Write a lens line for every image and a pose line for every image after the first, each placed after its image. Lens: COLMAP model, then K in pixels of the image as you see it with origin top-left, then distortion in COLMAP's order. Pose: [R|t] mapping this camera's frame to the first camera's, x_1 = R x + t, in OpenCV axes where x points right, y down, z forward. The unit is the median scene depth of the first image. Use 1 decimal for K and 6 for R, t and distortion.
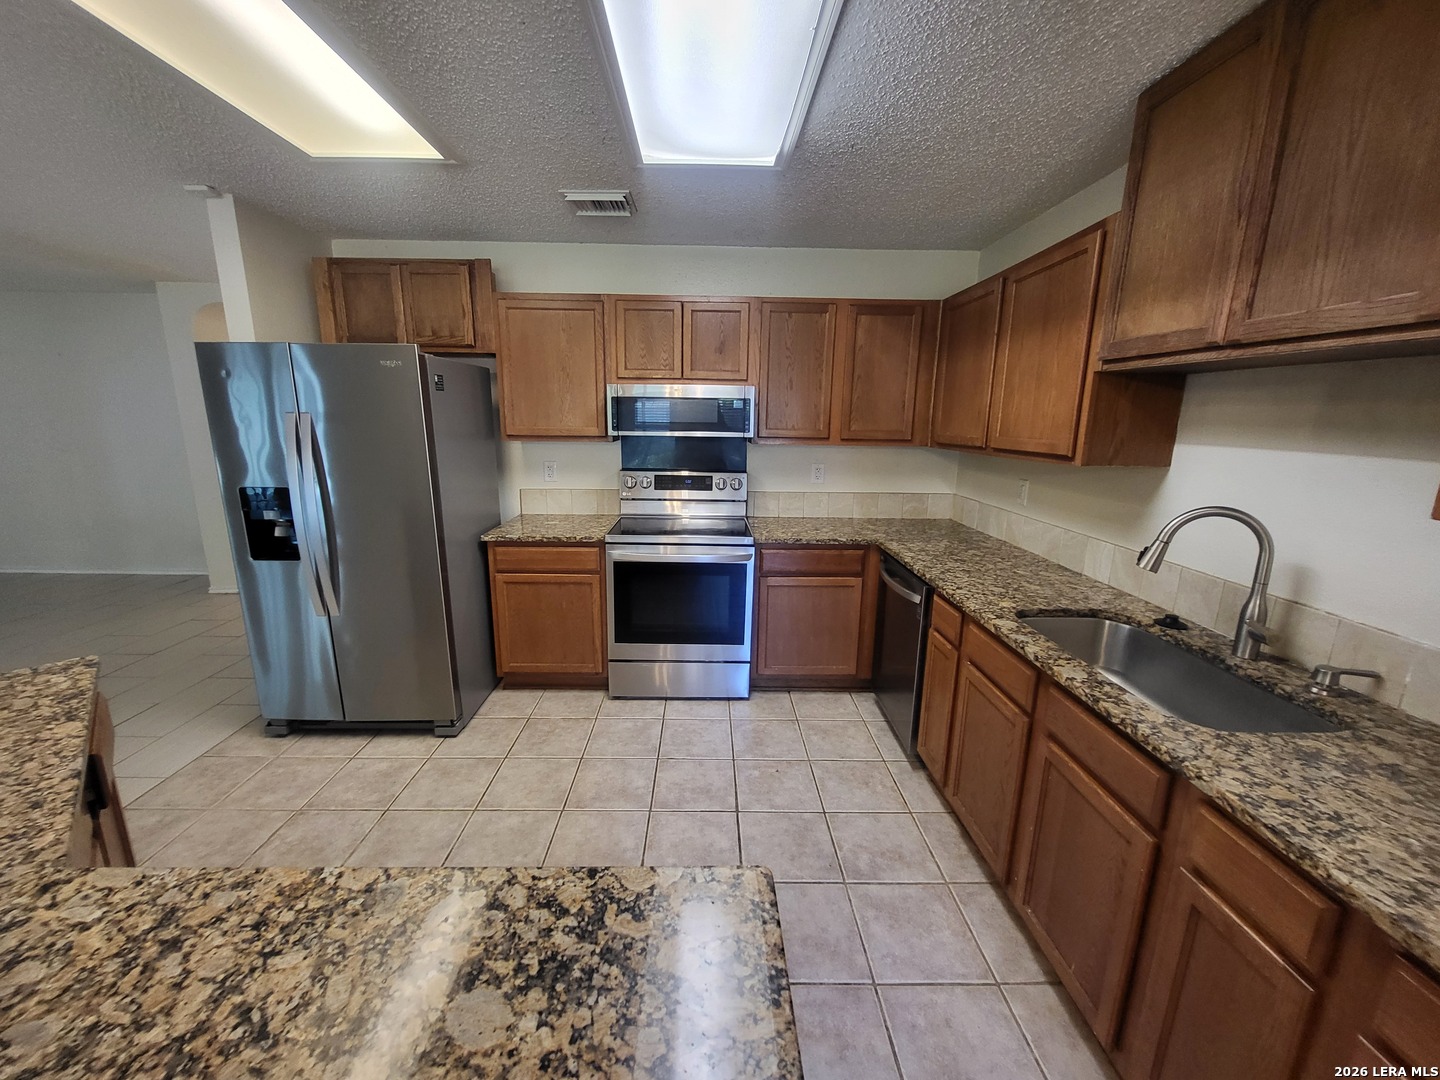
lens RADIAL K [[563.5, 0, 712.8], [0, 563.5, 541.5], [0, 0, 1]] dist [-0.000374, -0.001148]
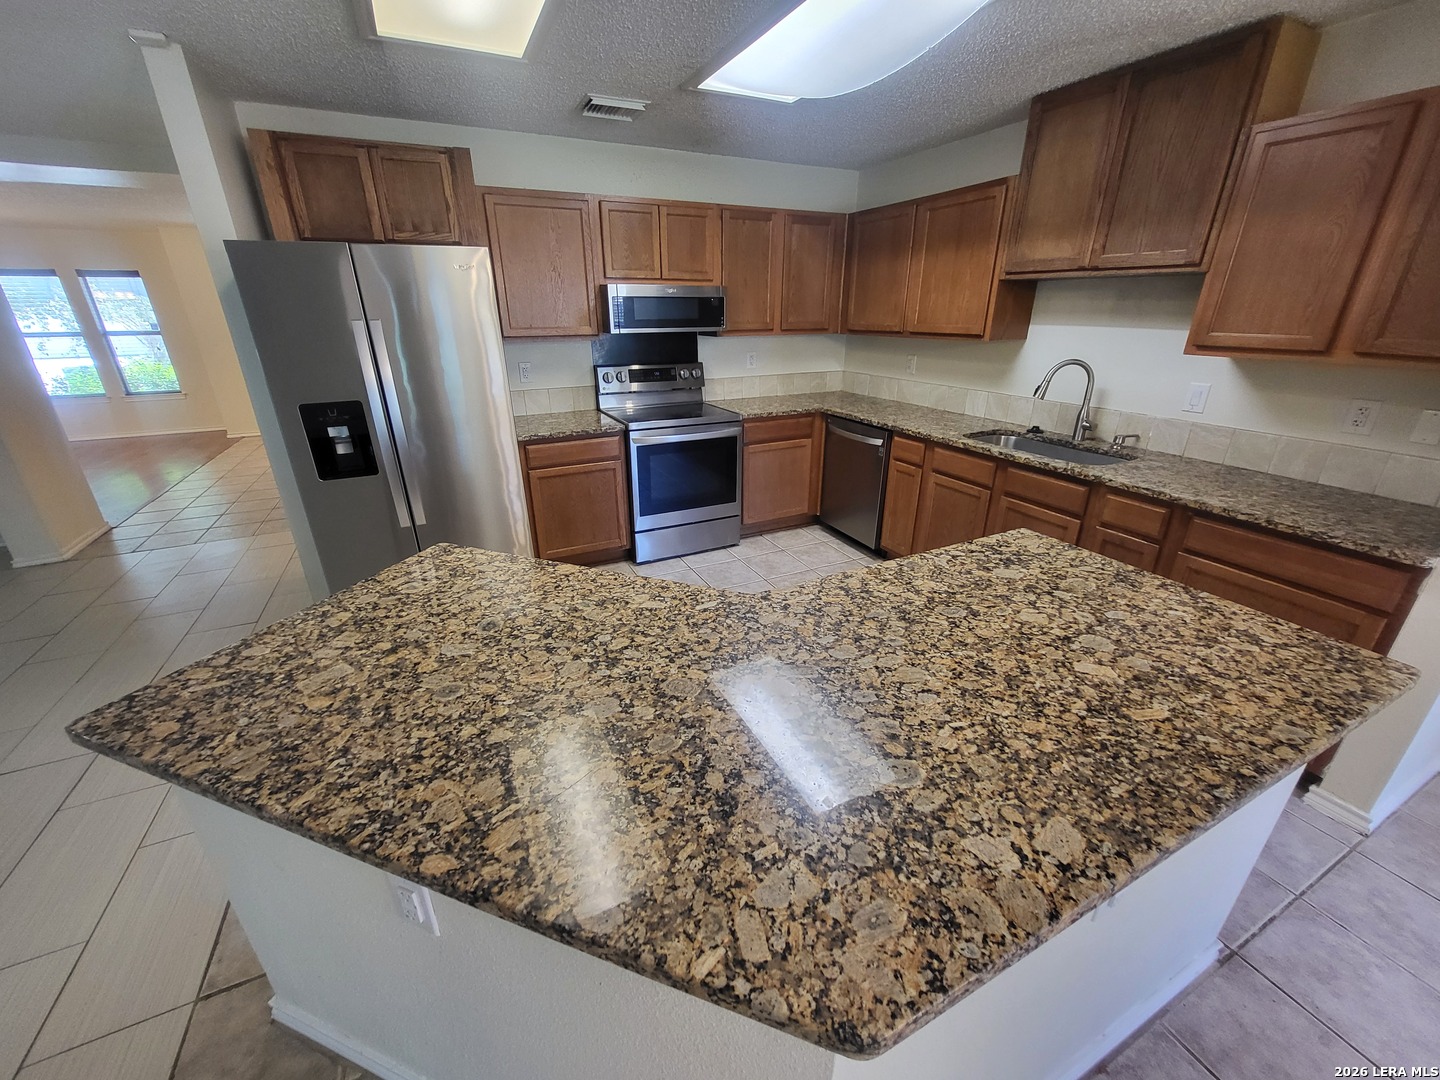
lens RADIAL K [[563.5, 0, 712.8], [0, 563.5, 541.5], [0, 0, 1]] dist [-0.000374, -0.001148]
pose [[0.907145, -0.178493, 0.381089, -0.795440], [0.109011, 0.974350, 0.196872, 0.022852], [-0.406454, -0.137048, 0.903334, -0.223227]]
